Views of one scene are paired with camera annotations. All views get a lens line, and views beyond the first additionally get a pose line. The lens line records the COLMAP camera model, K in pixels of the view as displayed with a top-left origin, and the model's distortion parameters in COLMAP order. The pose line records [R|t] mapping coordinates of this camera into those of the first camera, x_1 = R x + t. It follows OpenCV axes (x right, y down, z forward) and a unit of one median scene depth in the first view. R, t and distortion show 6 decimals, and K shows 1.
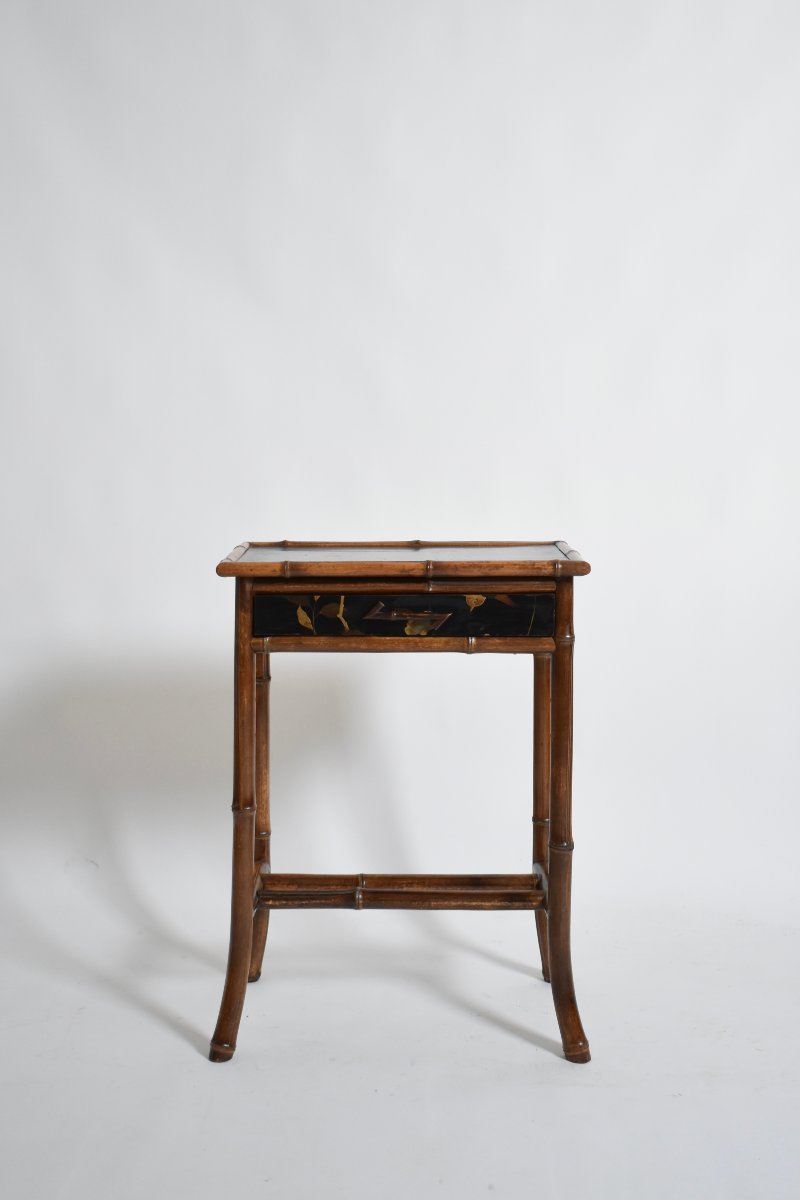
lens RADIAL K [[1411.5, 0, 400.3], [0, 1411.5, 562.3], [0, 0, 1]] dist [-0.001925, -0.006840]
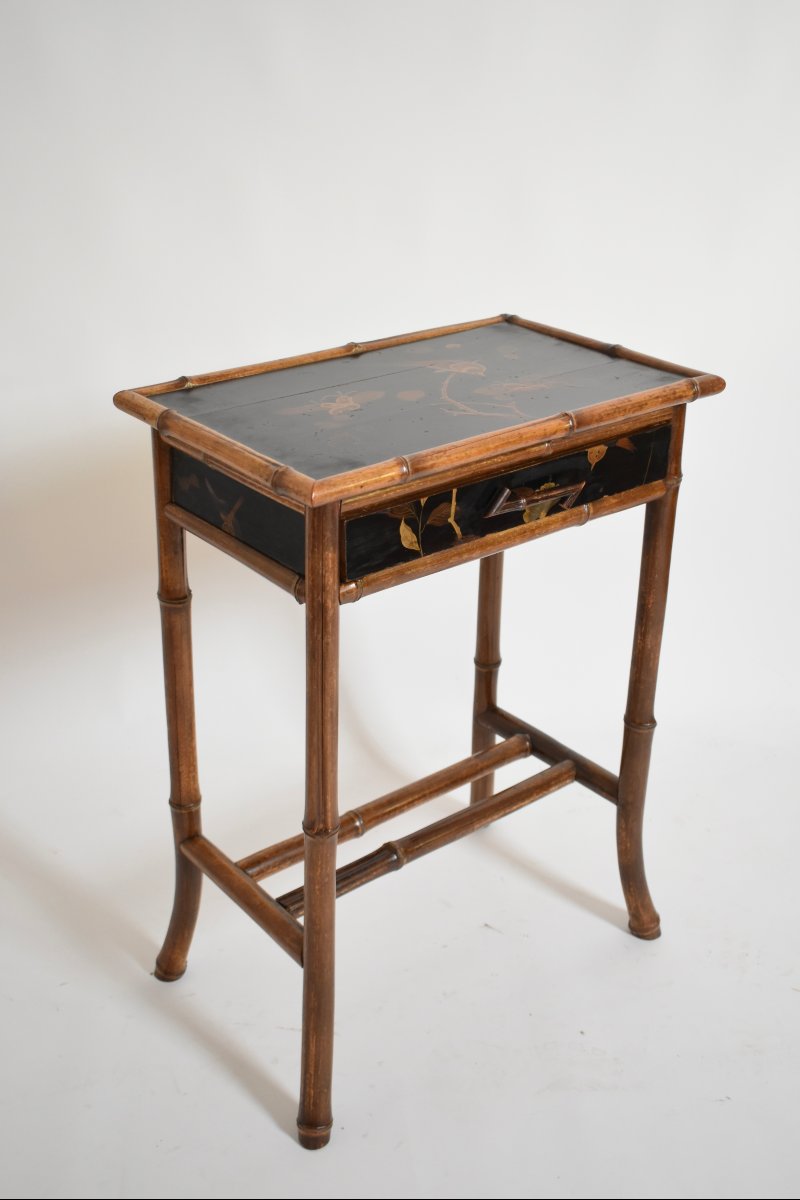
lens RADIAL K [[1314.3, 0, 400.0], [0, 1314.3, 600.0], [0, 0, 1]] dist [-0.007843, 0.002663]
pose [[0.767706, -0.269714, 0.581277, -0.417616], [0.049072, 0.929188, 0.366335, -0.148098], [-0.638921, -0.252713, 0.726578, 0.571587]]
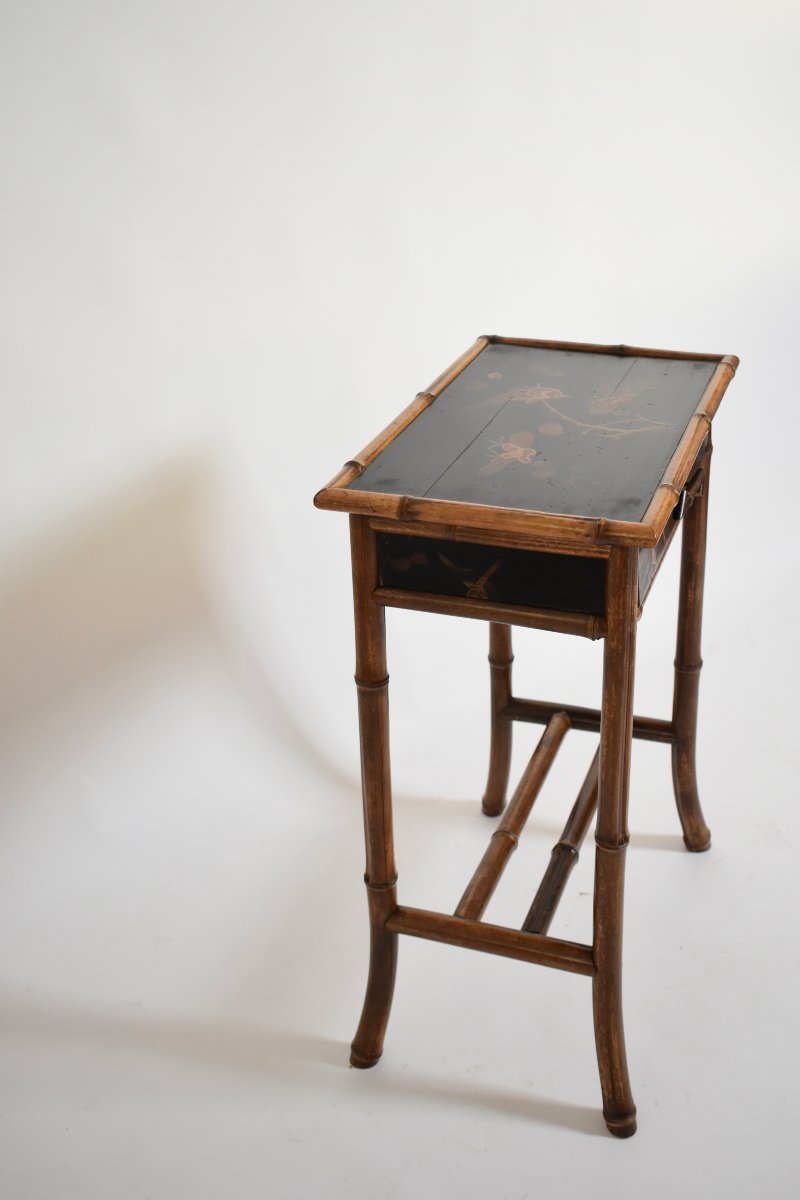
lens RADIAL K [[1377.3, 0, 400.0], [0, 1377.3, 600.0], [0, 0, 1]] dist [-0.000135, 0.001570]
pose [[0.335016, -0.443471, 0.831323, -0.677934], [0.130871, 0.895659, 0.425051, -0.242035], [-0.933079, -0.033603, 0.358097, 0.874528]]
